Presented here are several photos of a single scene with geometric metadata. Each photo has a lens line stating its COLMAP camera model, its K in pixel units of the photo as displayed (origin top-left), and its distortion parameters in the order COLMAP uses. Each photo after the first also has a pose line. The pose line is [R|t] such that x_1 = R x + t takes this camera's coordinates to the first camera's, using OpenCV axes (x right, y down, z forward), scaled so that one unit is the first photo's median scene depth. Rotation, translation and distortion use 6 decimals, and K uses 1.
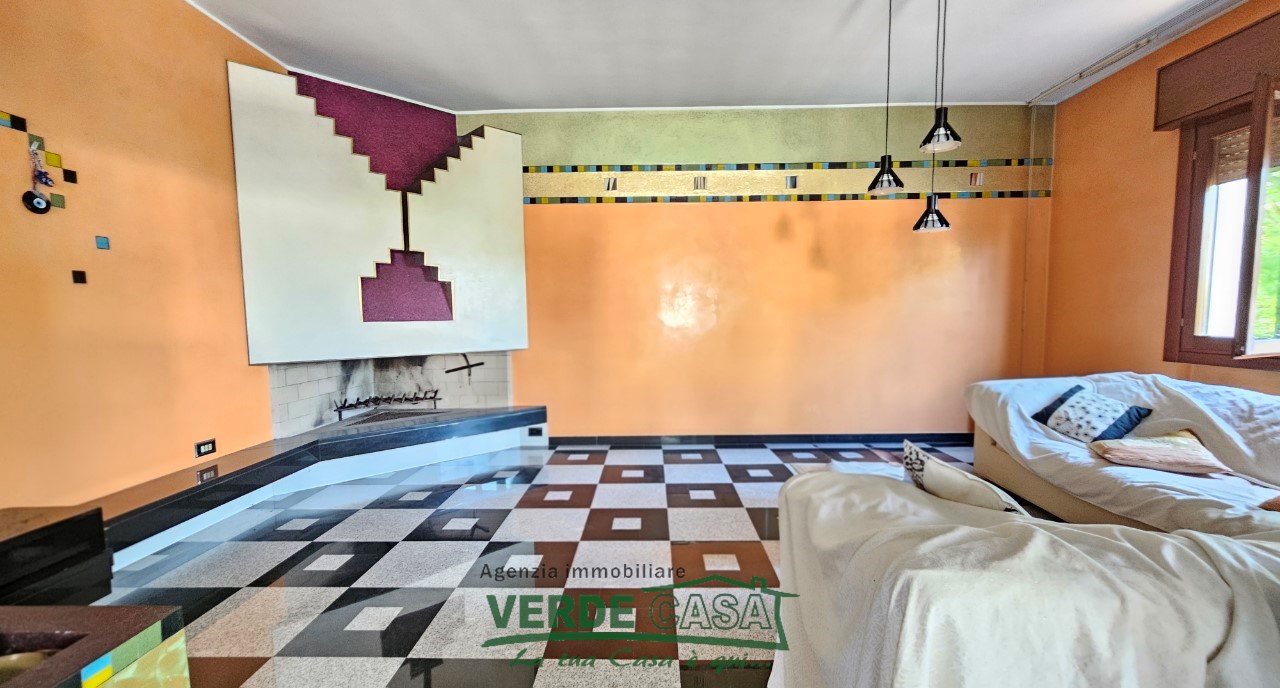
lens RADIAL K [[524.4, 0, 641.4], [0, 524.4, 347.0], [0, 0, 1]] dist [-0.009859, 0.001770]
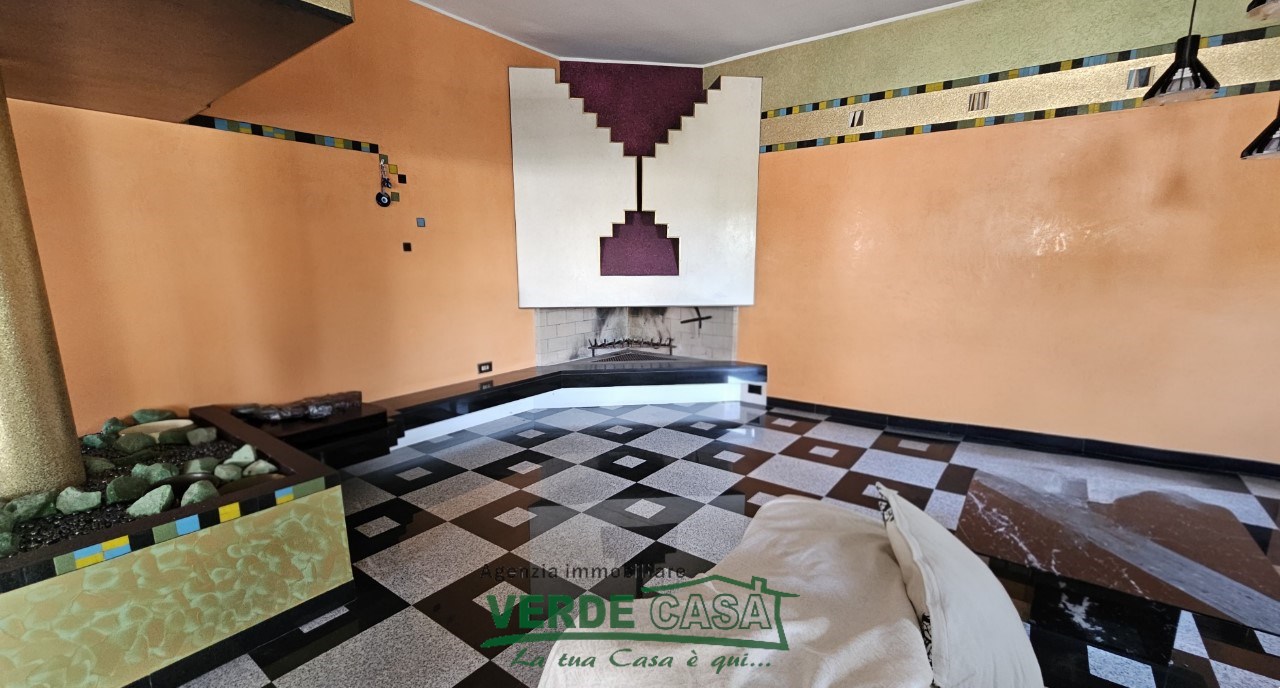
lens RADIAL K [[524.4, 0, 641.2], [0, 524.4, 351.6], [0, 0, 1]] dist [-0.009859, 0.001770]
pose [[0.810040, 0.112059, -0.575568, 0.208998], [-0.042178, 0.990162, 0.133418, -0.036570], [0.584856, -0.083798, 0.806797, 0.080260]]
